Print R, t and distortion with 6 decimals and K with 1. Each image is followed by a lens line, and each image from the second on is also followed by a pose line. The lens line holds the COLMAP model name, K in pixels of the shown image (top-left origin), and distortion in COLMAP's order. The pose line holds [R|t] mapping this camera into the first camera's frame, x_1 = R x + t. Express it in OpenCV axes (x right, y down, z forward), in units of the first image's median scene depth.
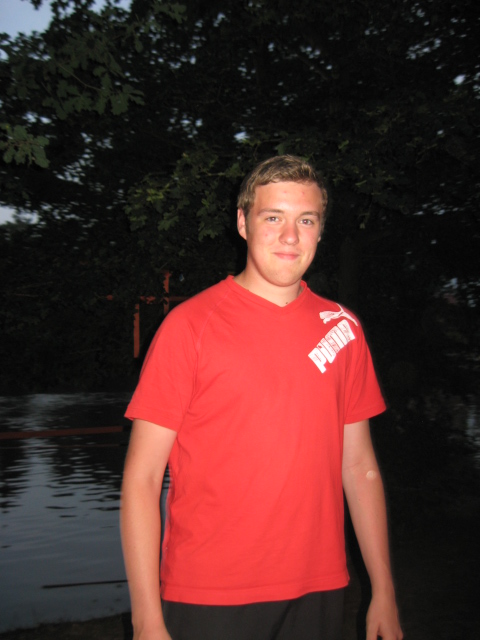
lens RADIAL K [[610.4, 0, 240.0], [0, 610.4, 320.0], [0, 0, 1]] dist [-0.015271, -0.025443]
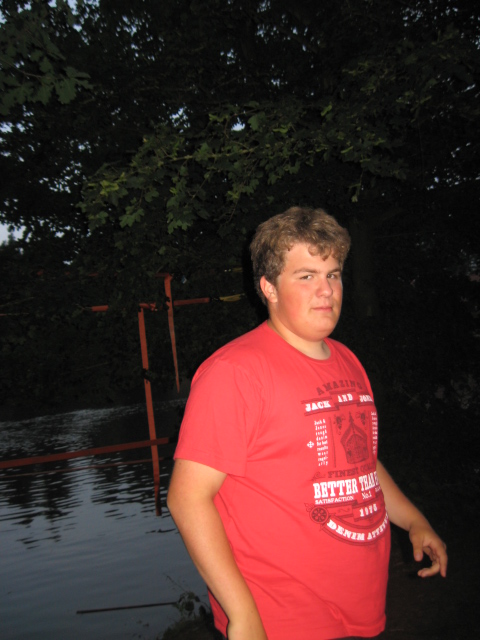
lens RADIAL K [[610.4, 0, 240.0], [0, 610.4, 320.0], [0, 0, 1]] dist [-0.015271, -0.025443]
pose [[0.994126, -0.094923, -0.051999, 0.066906], [0.094958, 0.995480, -0.001792, 0.005084], [0.051934, -0.003156, 0.998646, 0.116368]]
